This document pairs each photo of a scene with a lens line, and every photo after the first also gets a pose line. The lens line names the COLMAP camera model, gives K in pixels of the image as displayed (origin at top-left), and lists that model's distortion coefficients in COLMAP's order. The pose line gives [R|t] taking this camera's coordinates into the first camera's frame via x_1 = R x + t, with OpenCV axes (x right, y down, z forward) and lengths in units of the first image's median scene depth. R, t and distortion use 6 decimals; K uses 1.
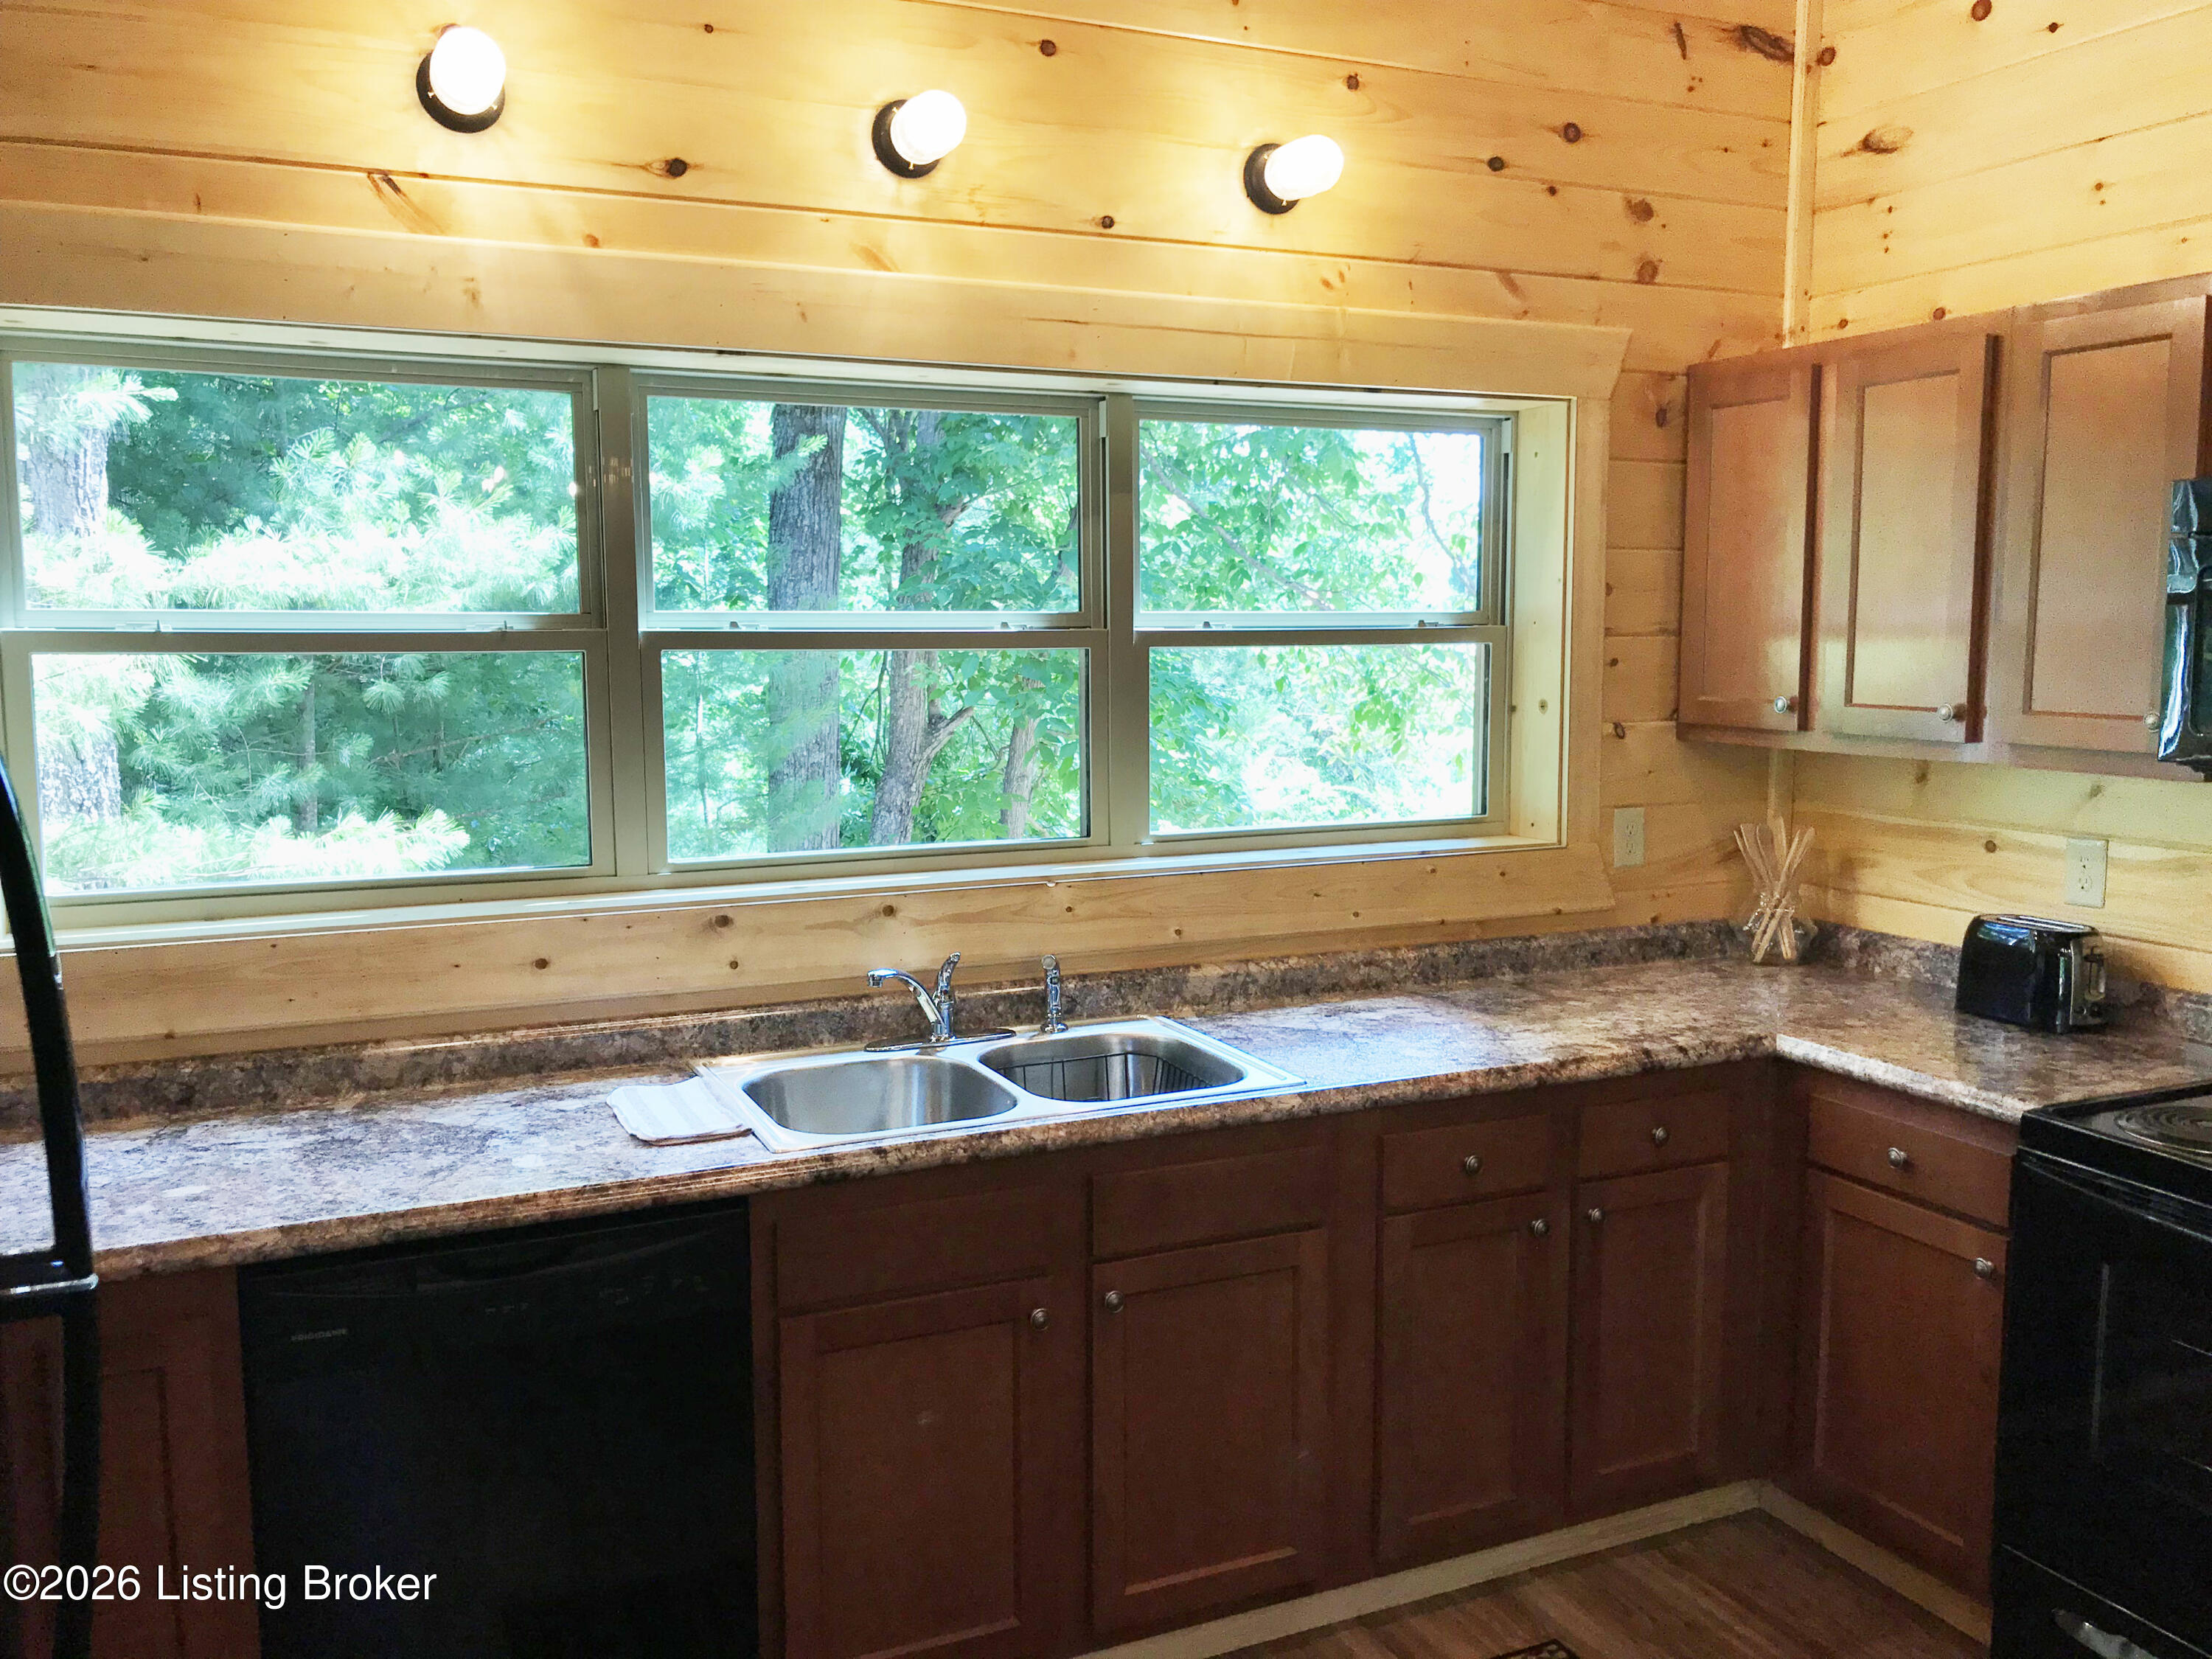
lens RADIAL K [[1771.4, 0, 1106.0], [0, 1771.4, 833.3], [0, 0, 1]] dist [-0.004571, -0.021275]
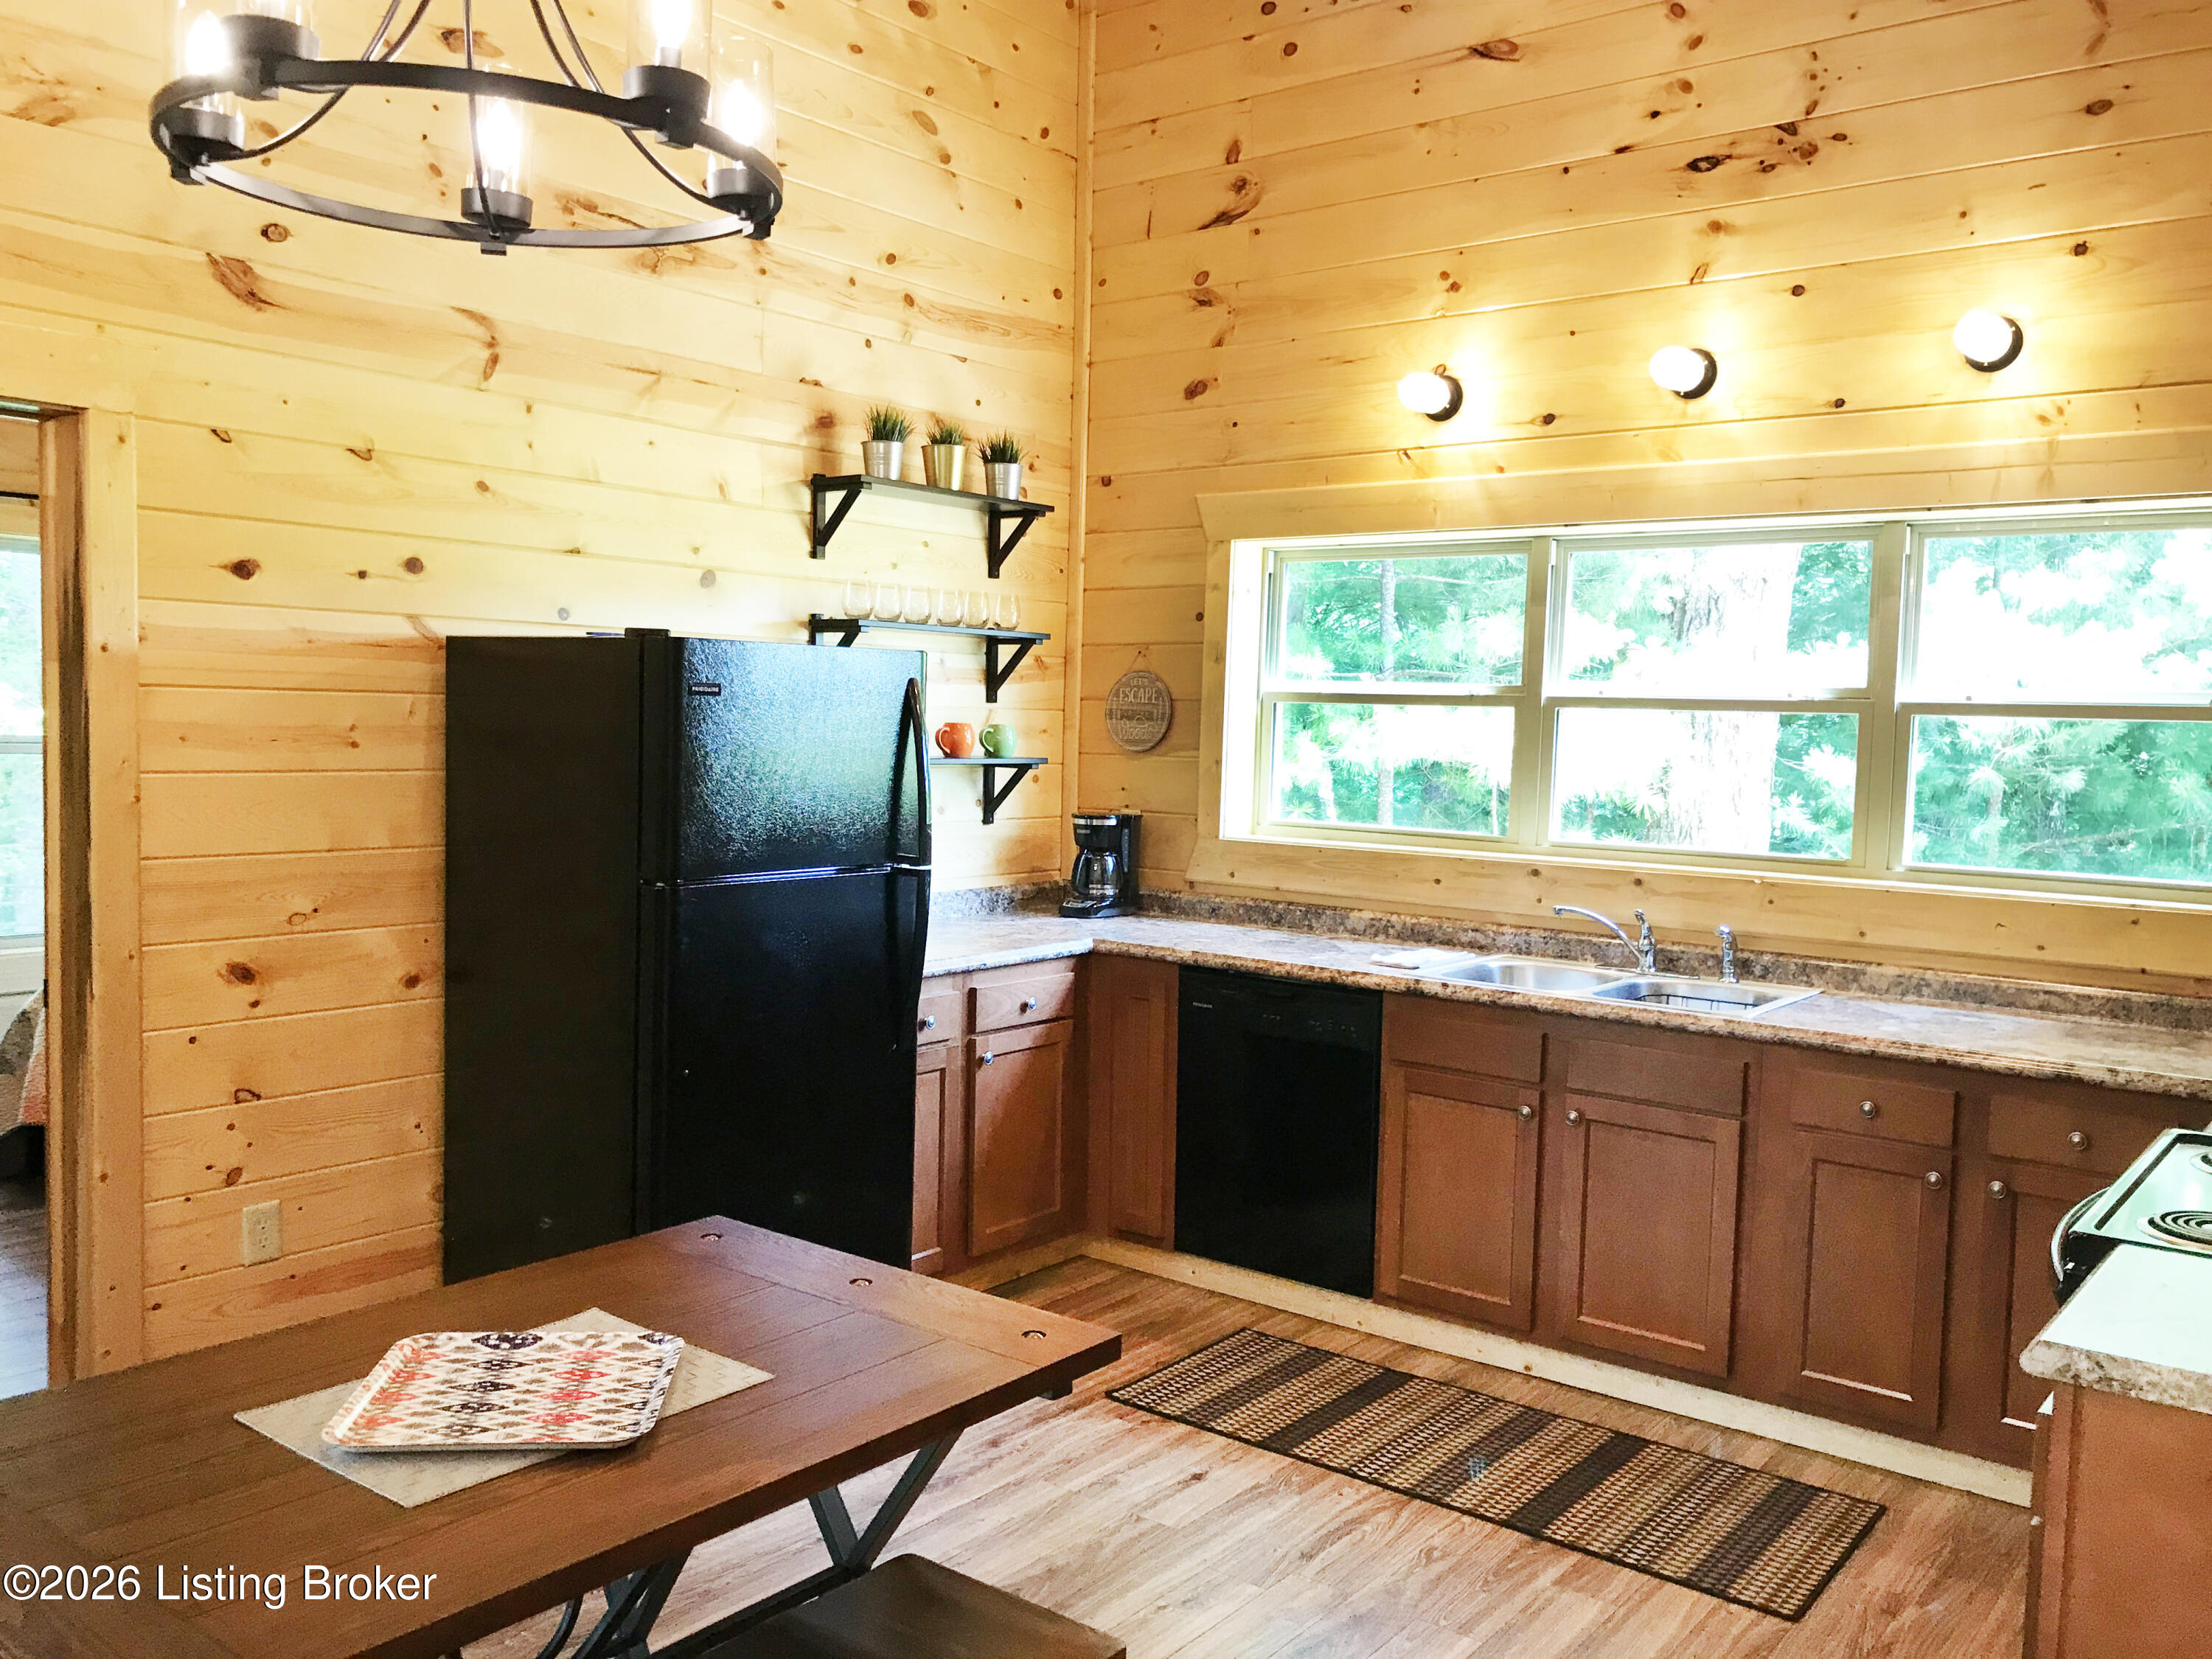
lens RADIAL K [[1771.4, 0, 1016.9], [0, 1771.4, 848.1], [0, 0, 1]] dist [-0.004571, -0.021275]
pose [[0.418599, 0.086688, -0.904024, 0.994680], [-0.130163, 0.990884, 0.034746, 0.030700], [0.898795, 0.103126, 0.426067, -0.117386]]
